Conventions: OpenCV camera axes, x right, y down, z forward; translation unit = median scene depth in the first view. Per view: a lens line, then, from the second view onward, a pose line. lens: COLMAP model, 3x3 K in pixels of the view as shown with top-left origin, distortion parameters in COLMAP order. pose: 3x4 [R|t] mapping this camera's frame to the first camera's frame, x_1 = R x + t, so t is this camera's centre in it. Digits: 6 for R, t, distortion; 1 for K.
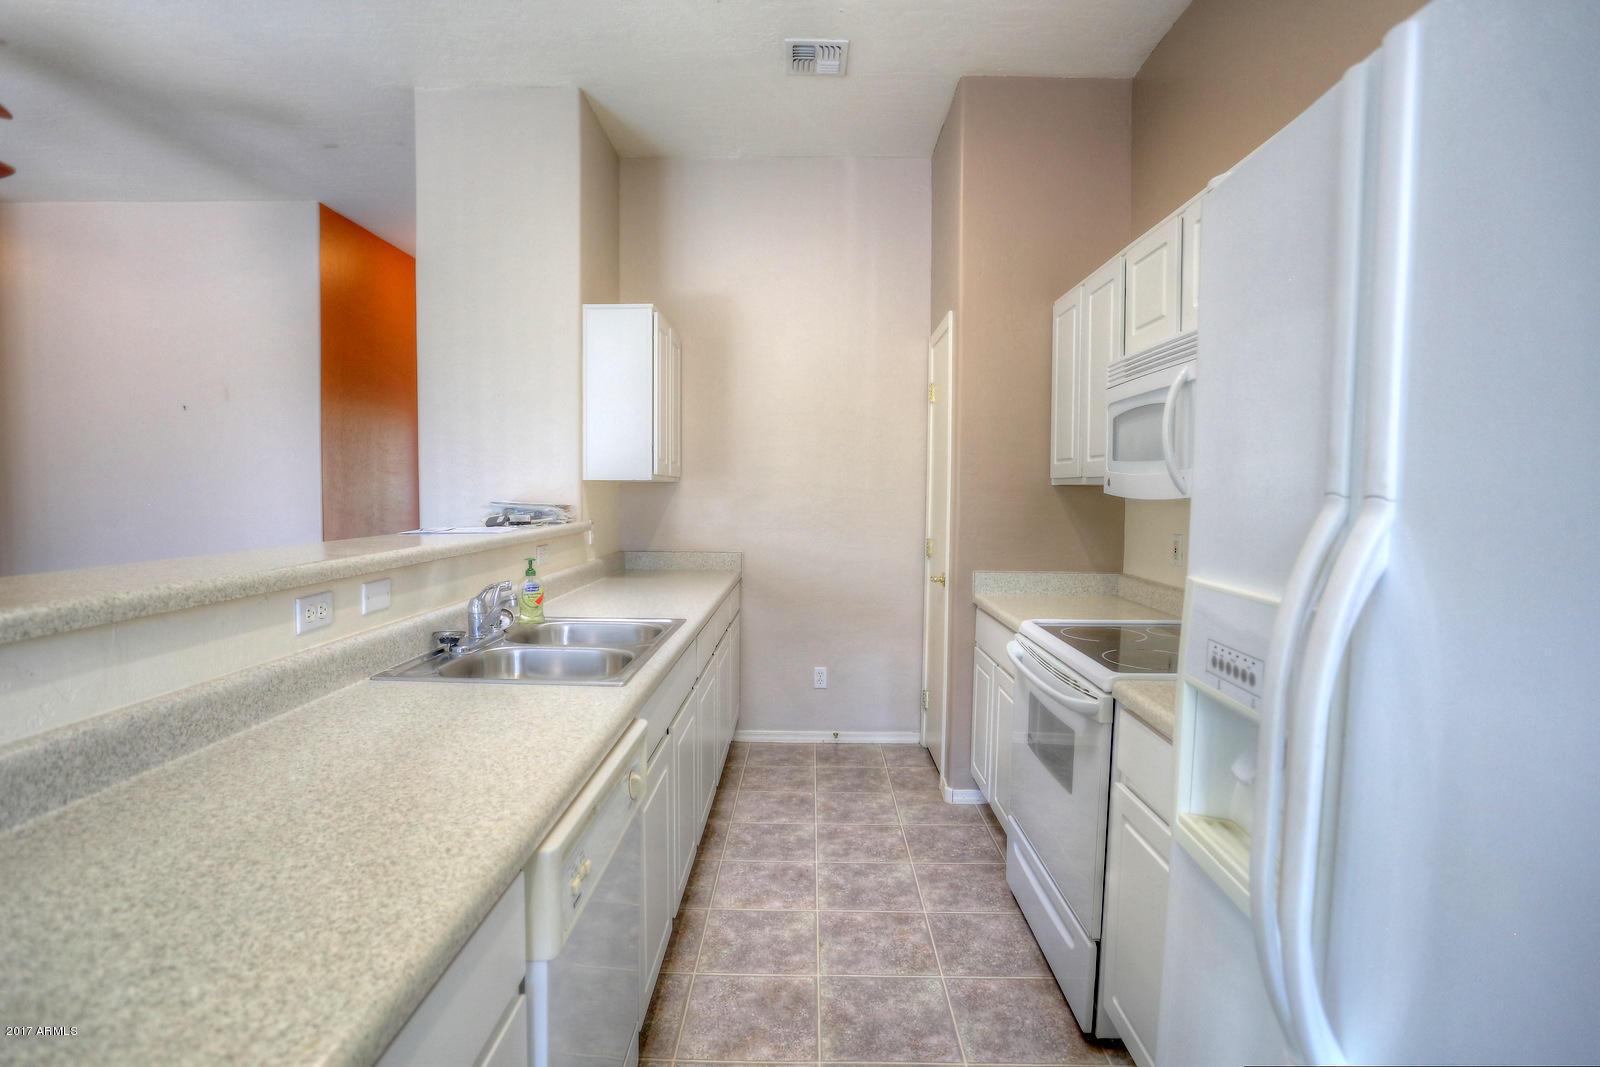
lens RADIAL K [[781.7, 0, 795.3], [0, 781.7, 538.5], [0, 0, 1]] dist [-0.071758, 0.028568]
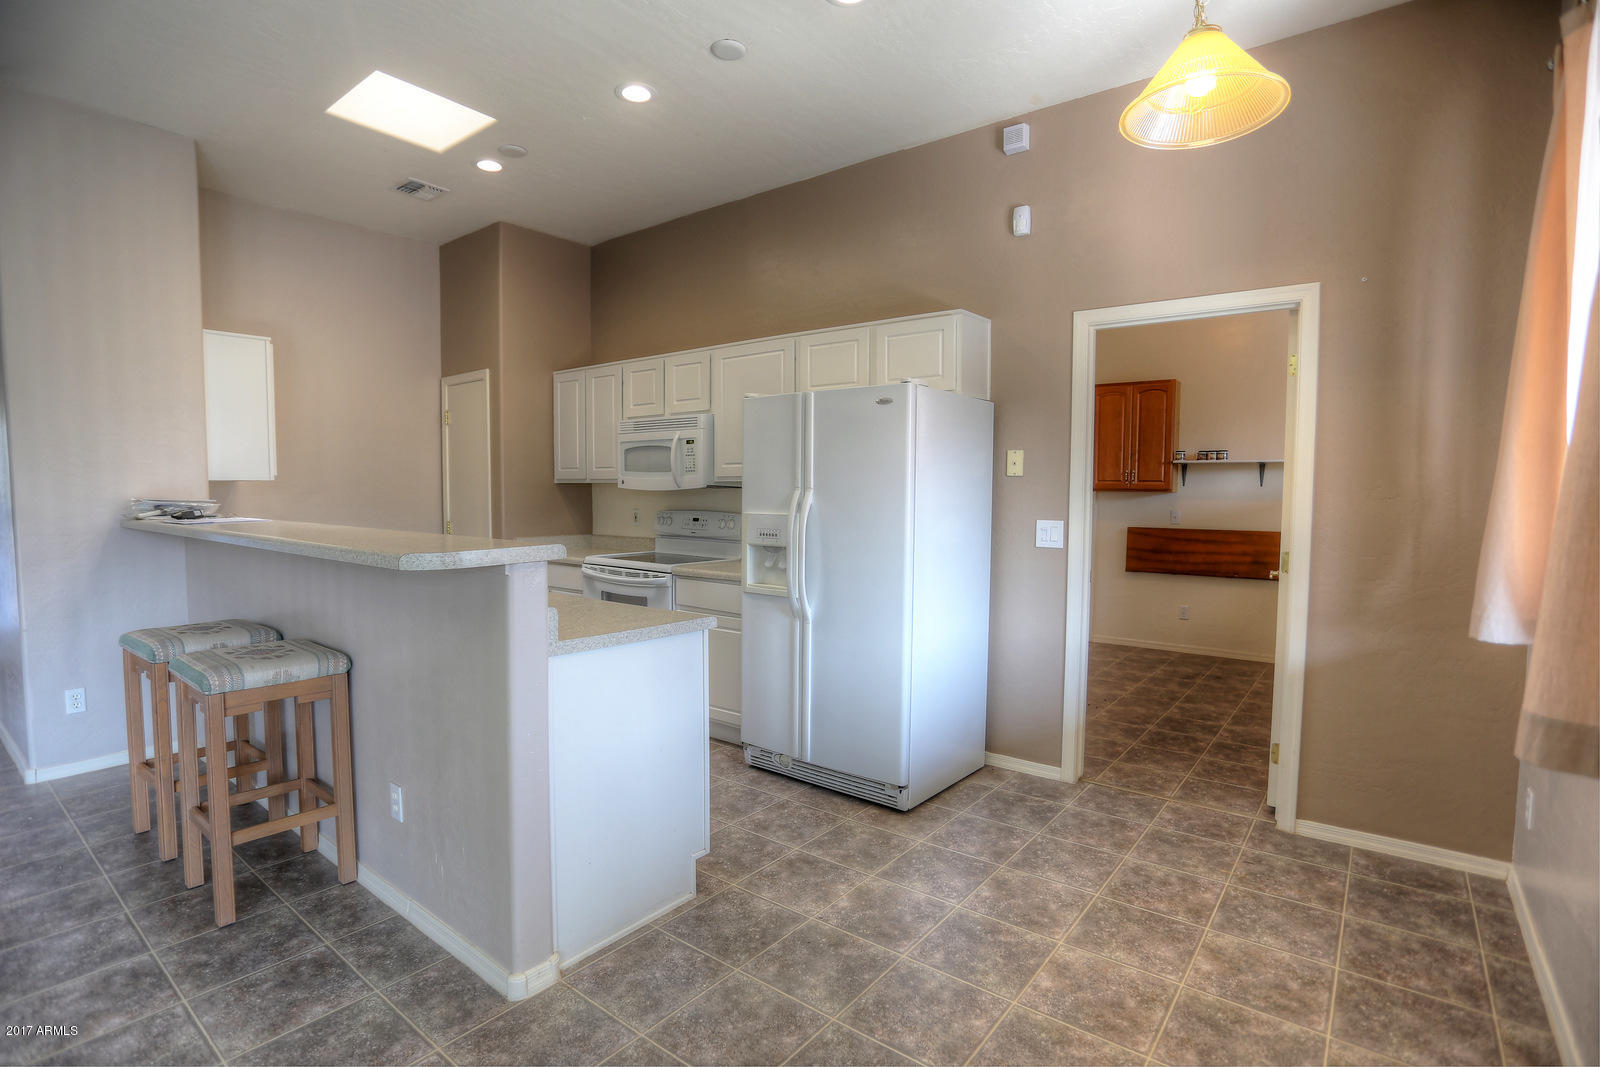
lens RADIAL K [[781.7, 0, 800.1], [0, 781.7, 534.9], [0, 0, 1]] dist [-0.071758, 0.028568]
pose [[0.603285, -0.053434, 0.795734, -0.838652], [0.050026, 0.998324, 0.029111, 0.024373], [-0.795955, 0.022245, 0.604947, -0.508266]]
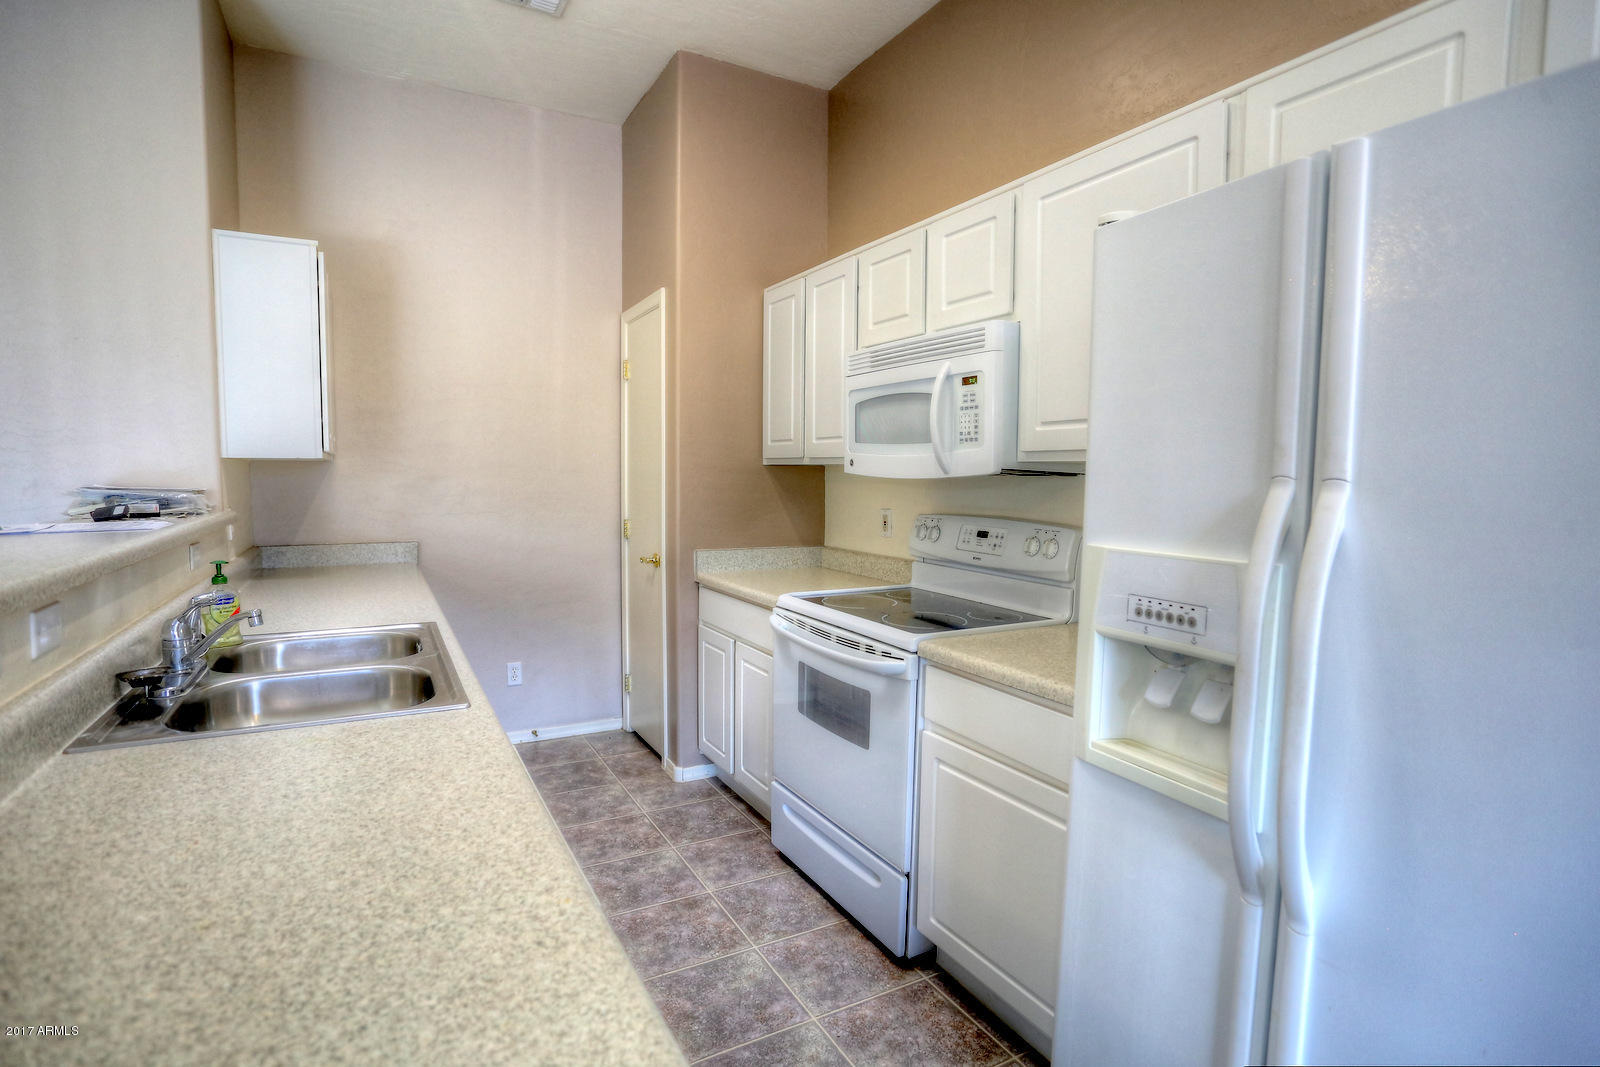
lens RADIAL K [[781.7, 0, 796.6], [0, 781.7, 538.3], [0, 0, 1]] dist [-0.071758, 0.028568]
pose [[0.868078, -0.041295, 0.494707, -0.199839], [0.027967, 0.999020, 0.034318, -0.005686], [-0.495639, -0.015955, 0.868382, 0.072557]]
